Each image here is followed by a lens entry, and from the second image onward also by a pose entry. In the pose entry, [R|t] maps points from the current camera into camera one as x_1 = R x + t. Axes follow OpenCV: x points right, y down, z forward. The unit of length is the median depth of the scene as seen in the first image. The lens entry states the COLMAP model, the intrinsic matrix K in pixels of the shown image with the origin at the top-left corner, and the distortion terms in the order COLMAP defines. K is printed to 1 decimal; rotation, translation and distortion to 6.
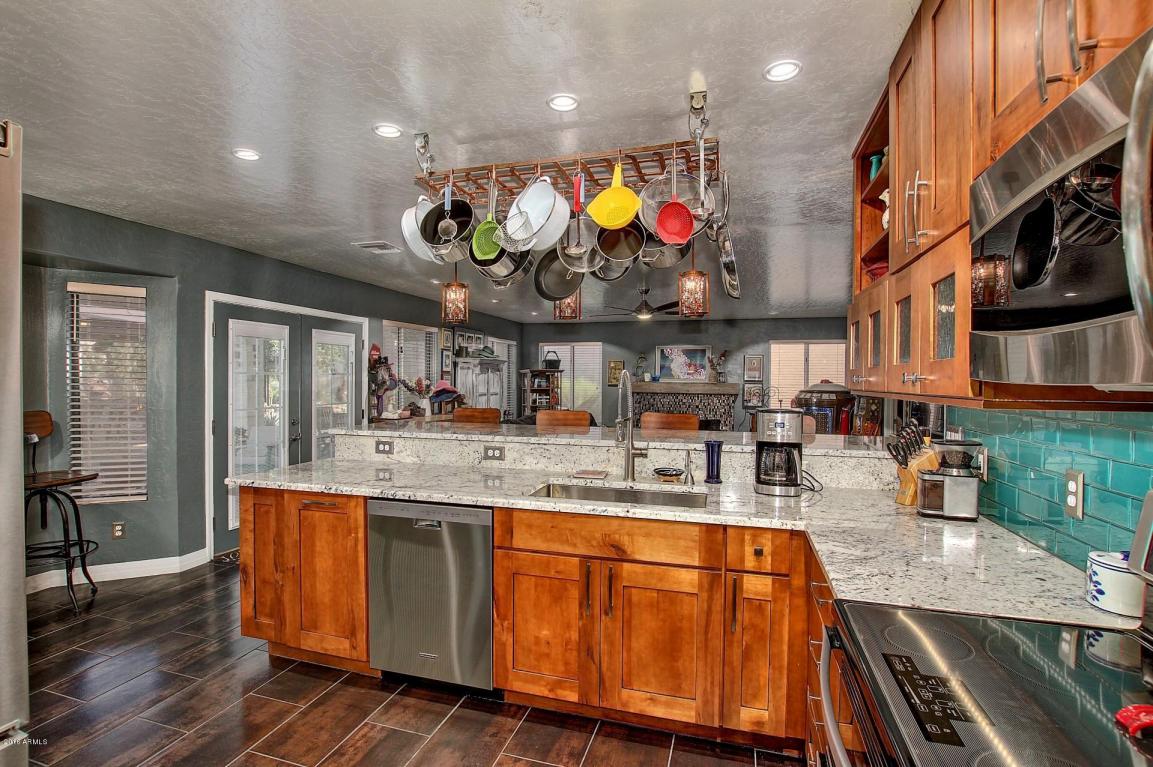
lens RADIAL K [[546.9, 0, 583.3], [0, 546.9, 386.1], [0, 0, 1]] dist [-0.036738, 0.005454]
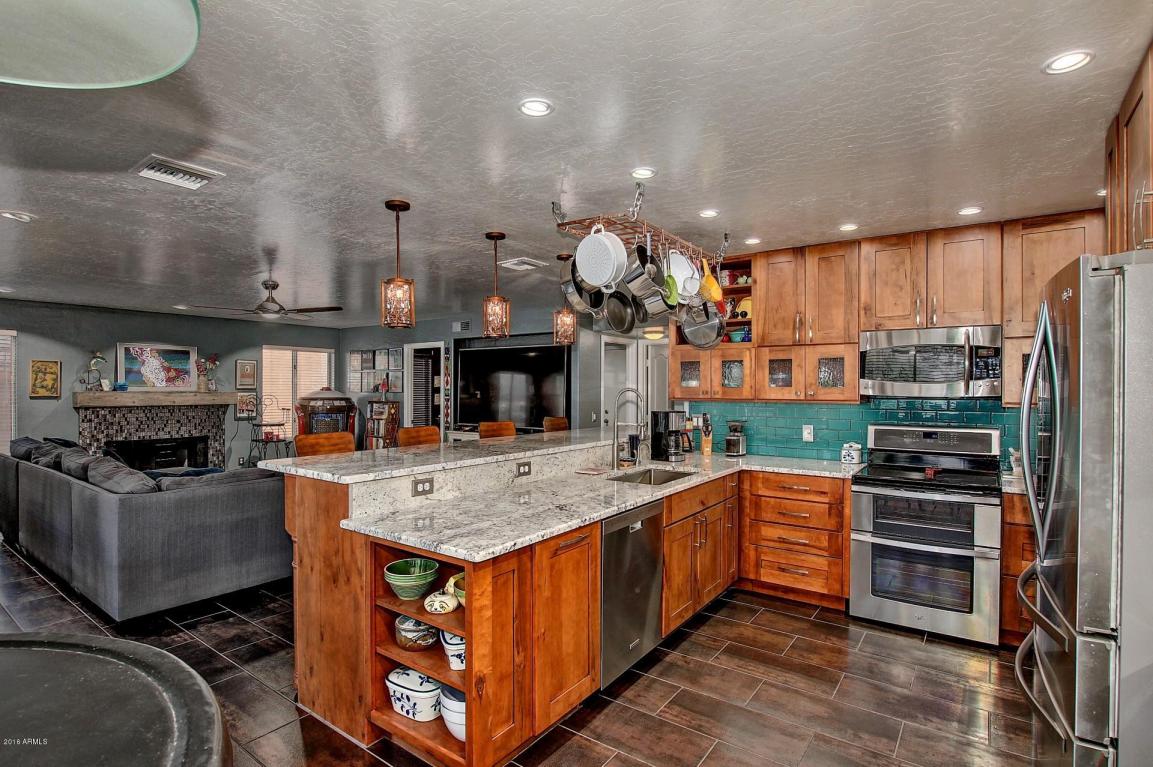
lens RADIAL K [[546.9, 0, 568.0], [0, 546.9, 382.6], [0, 0, 1]] dist [-0.036738, 0.005454]
pose [[0.355610, 0.000994, 0.934634, -0.963337], [0.009973, 0.999938, -0.004858, -0.028898], [-0.934581, 0.011049, 0.355578, 0.497578]]
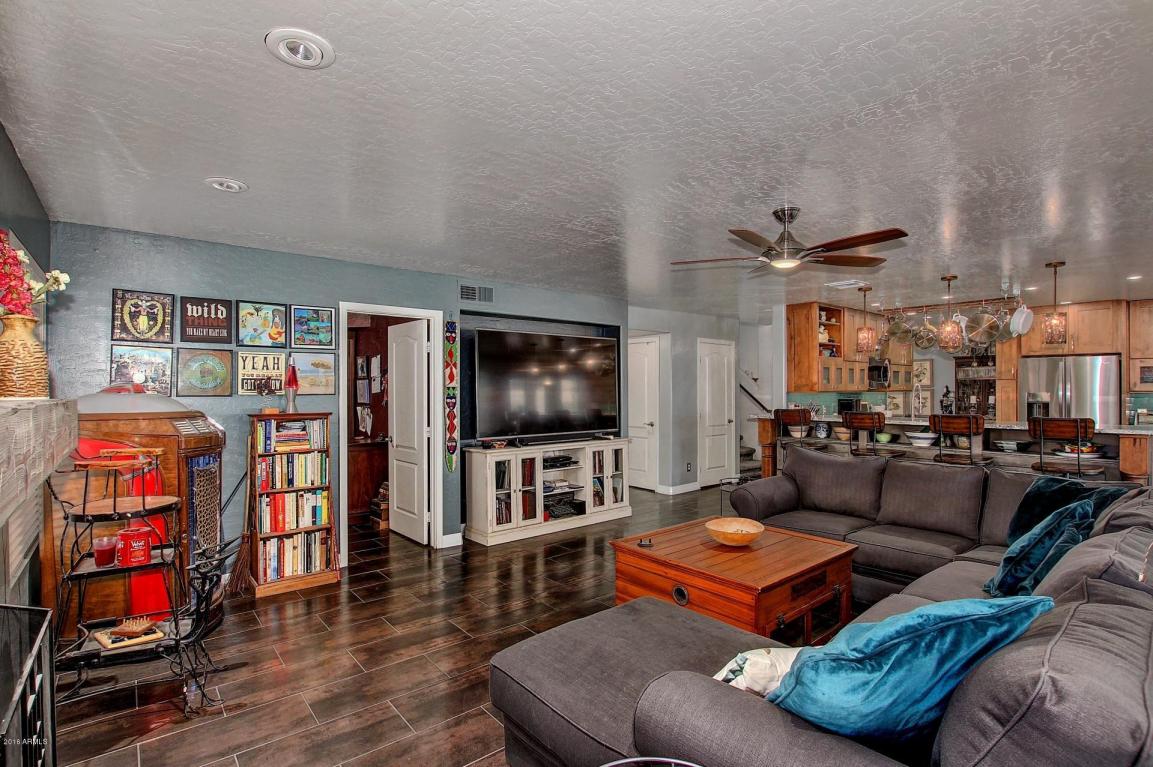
lens RADIAL K [[546.9, 0, 571.3], [0, 546.9, 387.7], [0, 0, 1]] dist [-0.036738, 0.005454]
pose [[-0.813791, -0.007196, 0.581113, -0.044159], [0.001071, 0.999903, 0.013882, -0.037385], [-0.581156, 0.011919, -0.813705, 2.936496]]
